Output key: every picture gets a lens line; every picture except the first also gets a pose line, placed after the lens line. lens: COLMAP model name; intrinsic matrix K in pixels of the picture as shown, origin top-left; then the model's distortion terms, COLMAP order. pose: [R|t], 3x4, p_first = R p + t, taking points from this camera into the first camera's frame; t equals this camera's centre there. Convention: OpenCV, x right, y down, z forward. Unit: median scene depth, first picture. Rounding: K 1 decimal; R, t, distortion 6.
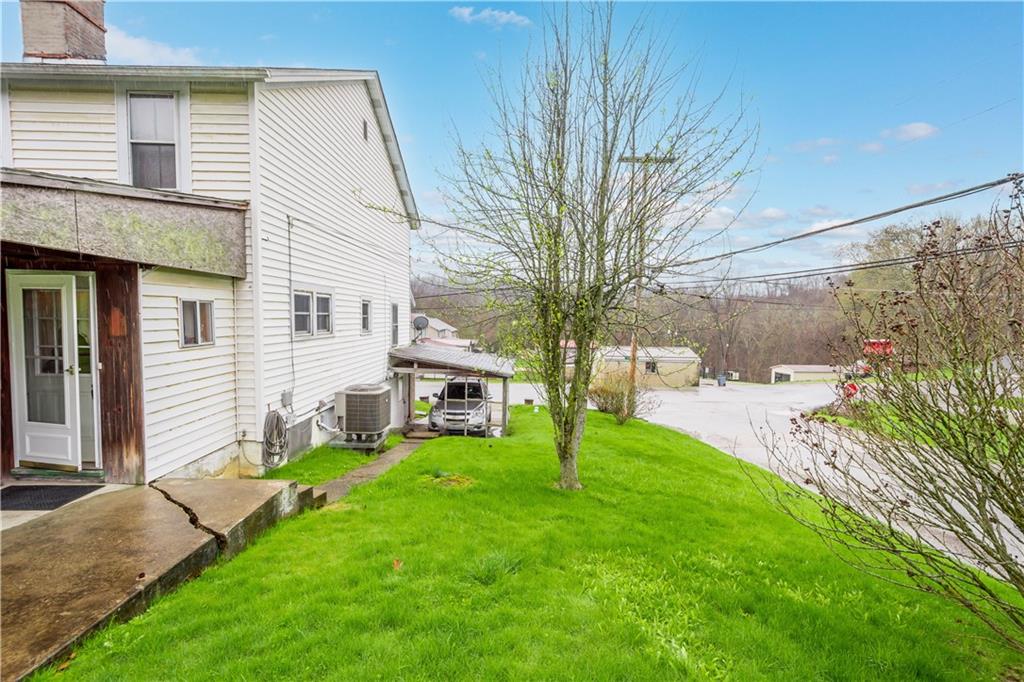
lens RADIAL K [[445.8, 0, 513.3], [0, 445.8, 346.9], [0, 0, 1]] dist [0.005137, 0.000129]
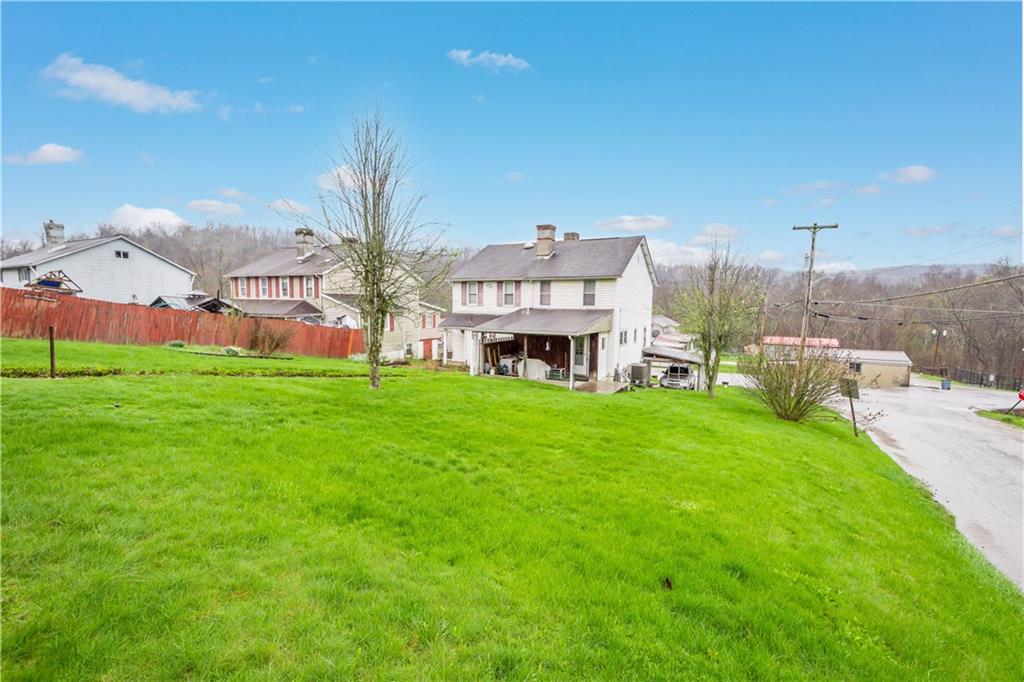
lens RADIAL K [[445.8, 0, 513.3], [0, 445.8, 346.9], [0, 0, 1]] dist [0.005137, 0.000129]
pose [[0.883849, 0.038075, -0.466220, 0.370585], [-0.026983, 0.999172, 0.030446, -0.106238], [0.466993, -0.014330, 0.884145, -2.503353]]
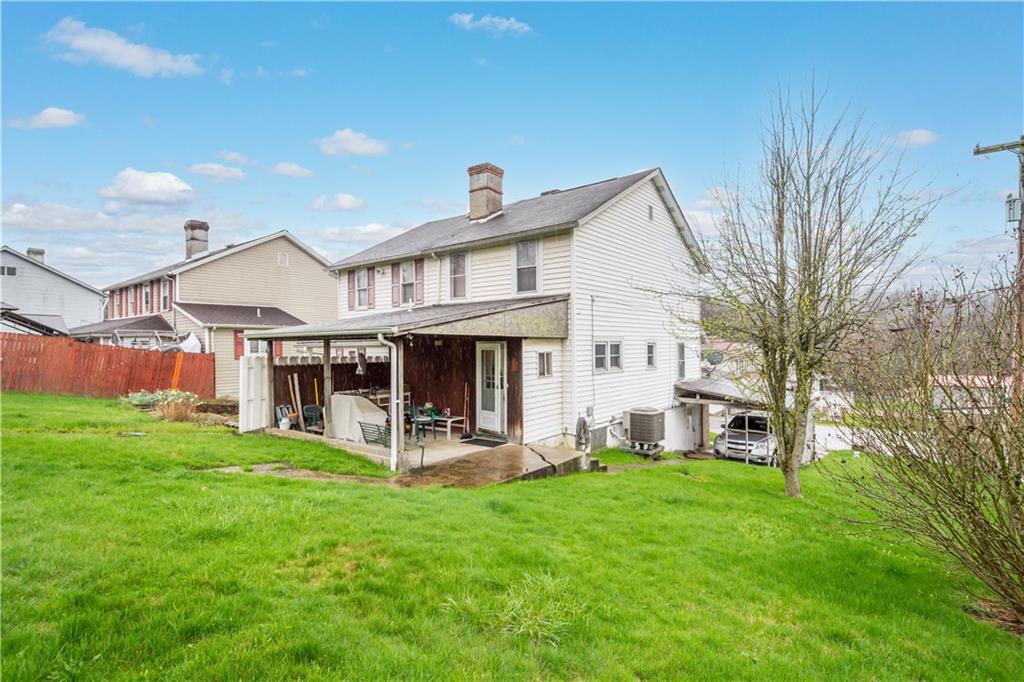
lens RADIAL K [[506.7, 0, 512.0], [0, 506.7, 341.0], [0, 0, 1]] dist [0.005295, 0.000238]
pose [[0.785008, -0.029538, -0.618781, 0.437003], [-0.018650, 0.997283, -0.071266, 0.002522], [0.619205, 0.067485, 0.782324, -0.656612]]
